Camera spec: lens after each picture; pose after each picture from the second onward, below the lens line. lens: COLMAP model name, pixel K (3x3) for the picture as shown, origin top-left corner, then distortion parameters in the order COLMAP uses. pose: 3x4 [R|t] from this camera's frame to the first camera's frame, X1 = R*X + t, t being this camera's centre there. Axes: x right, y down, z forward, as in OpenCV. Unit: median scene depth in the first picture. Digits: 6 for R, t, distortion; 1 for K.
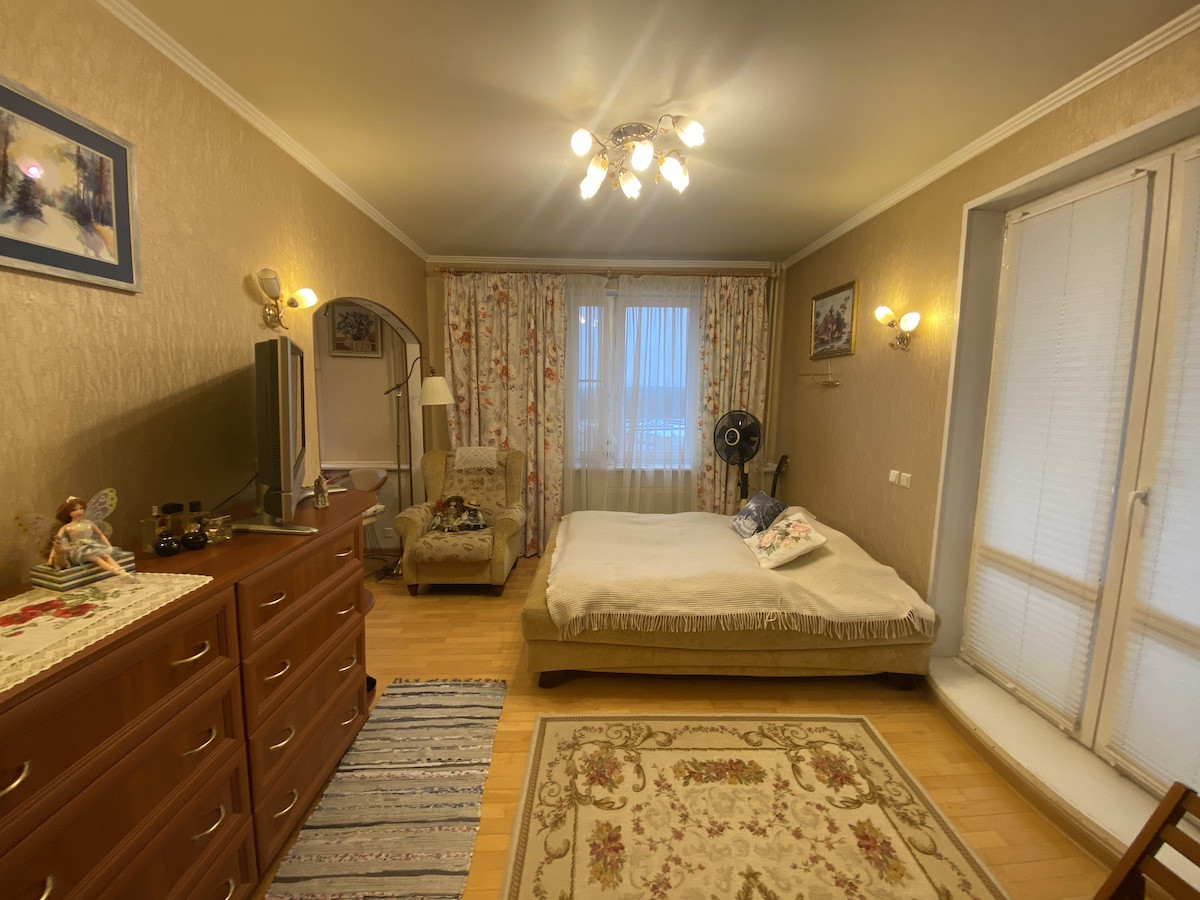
lens RADIAL K [[489.8, 0, 607.5], [0, 489.8, 448.2], [0, 0, 1]] dist [-0.000747, -0.001438]
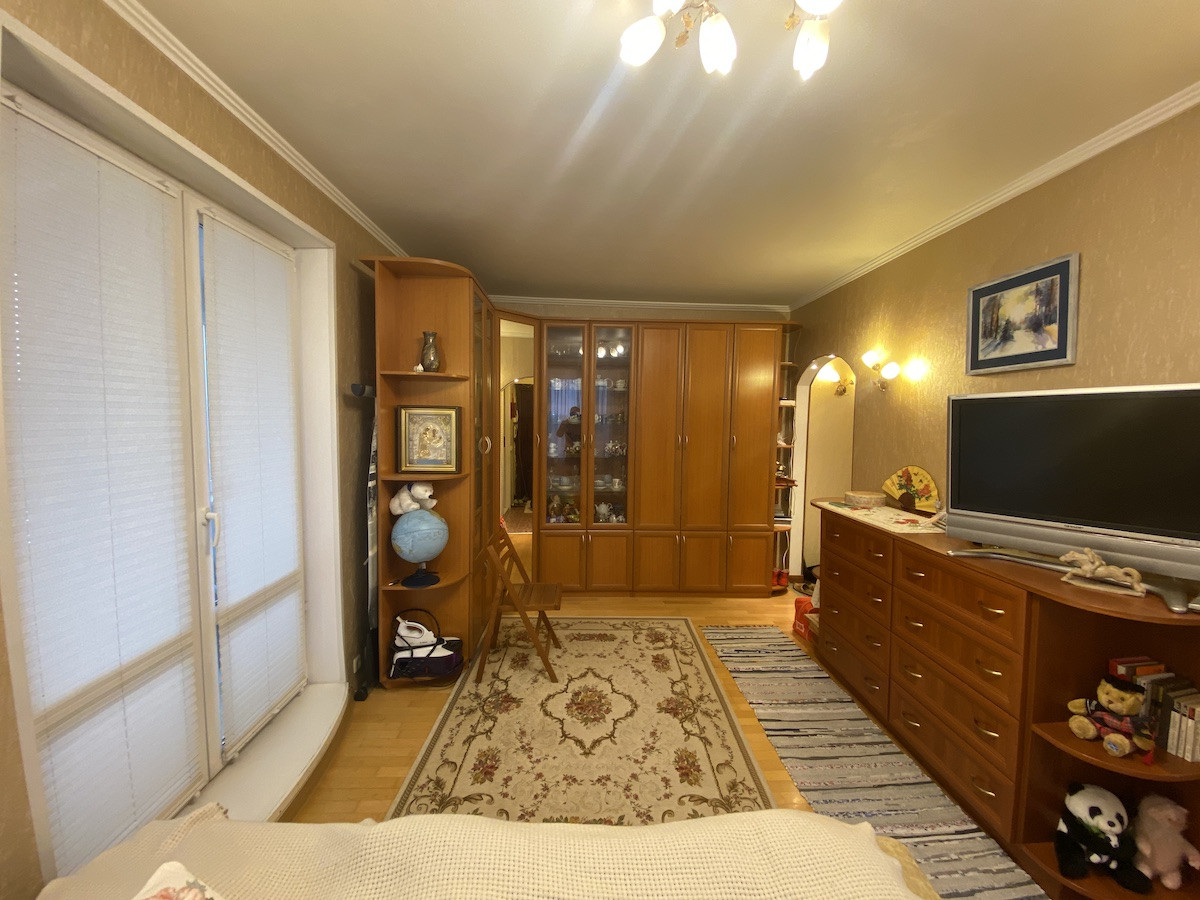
lens RADIAL K [[489.8, 0, 607.1], [0, 489.8, 440.9], [0, 0, 1]] dist [-0.000747, -0.001438]
pose [[-0.999703, -0.023406, -0.006731, 0.251163], [-0.024228, 0.983935, 0.176876, -0.296529], [0.002483, 0.176987, -0.984210, 2.160707]]
